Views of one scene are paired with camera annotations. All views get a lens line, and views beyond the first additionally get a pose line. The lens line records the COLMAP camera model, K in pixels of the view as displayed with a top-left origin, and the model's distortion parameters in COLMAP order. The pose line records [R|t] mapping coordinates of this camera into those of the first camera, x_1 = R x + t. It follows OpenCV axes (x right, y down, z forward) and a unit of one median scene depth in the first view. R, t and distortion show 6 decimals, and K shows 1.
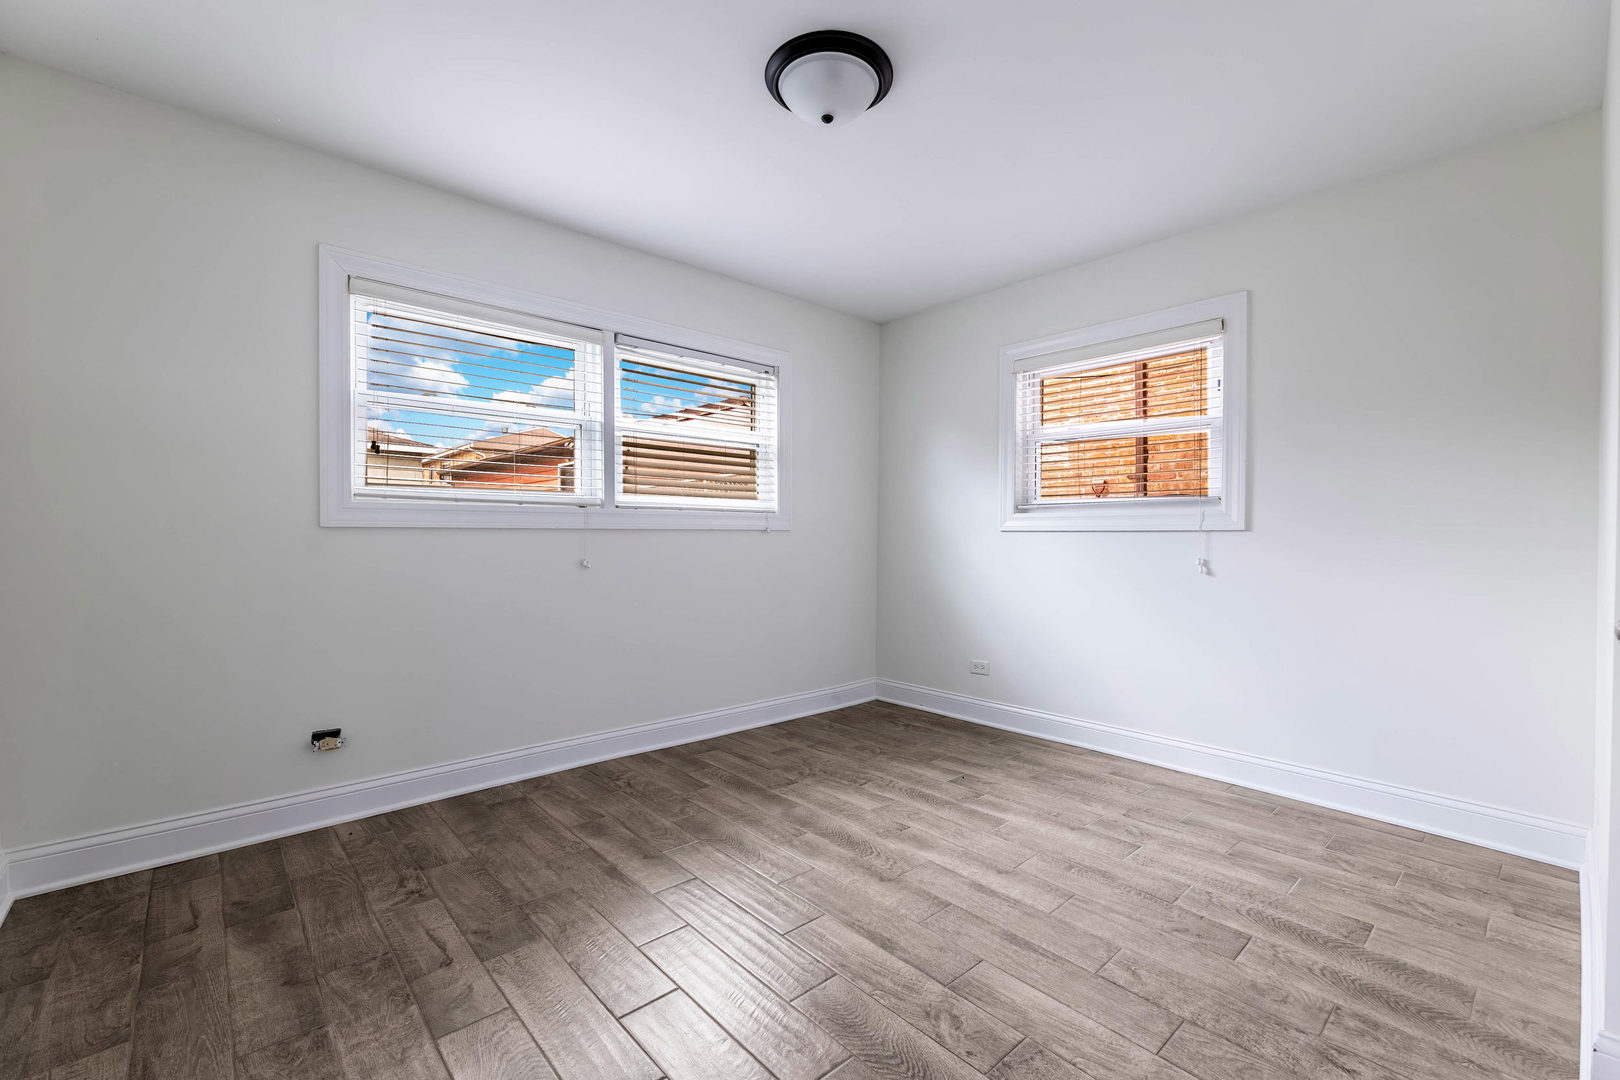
lens RADIAL K [[646.3, 0, 802.7], [0, 646.3, 539.8], [0, 0, 1]] dist [-0.000743, -0.000008]
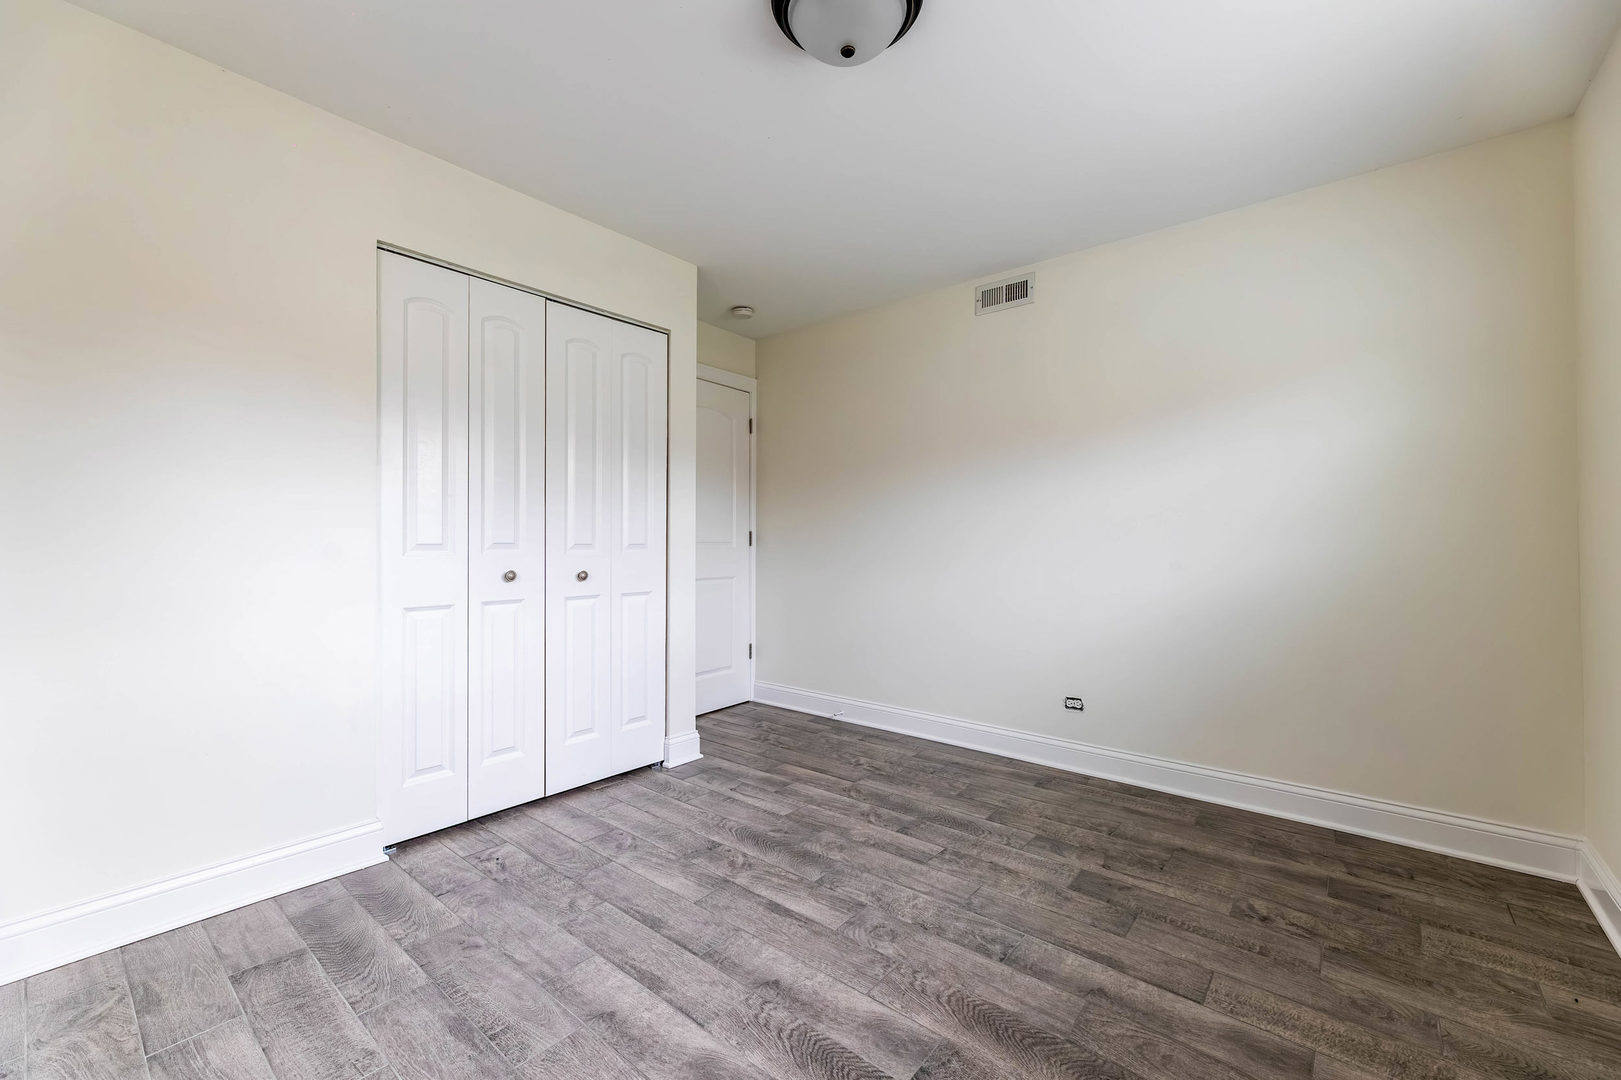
lens RADIAL K [[646.7, 0, 803.2], [0, 646.7, 539.8], [0, 0, 1]] dist [-0.000743, -0.000008]
pose [[-0.990102, -0.006520, -0.140201, 0.237567], [-0.007048, 0.999970, 0.003271, -0.015103], [0.140176, 0.004227, -0.990118, 2.074306]]
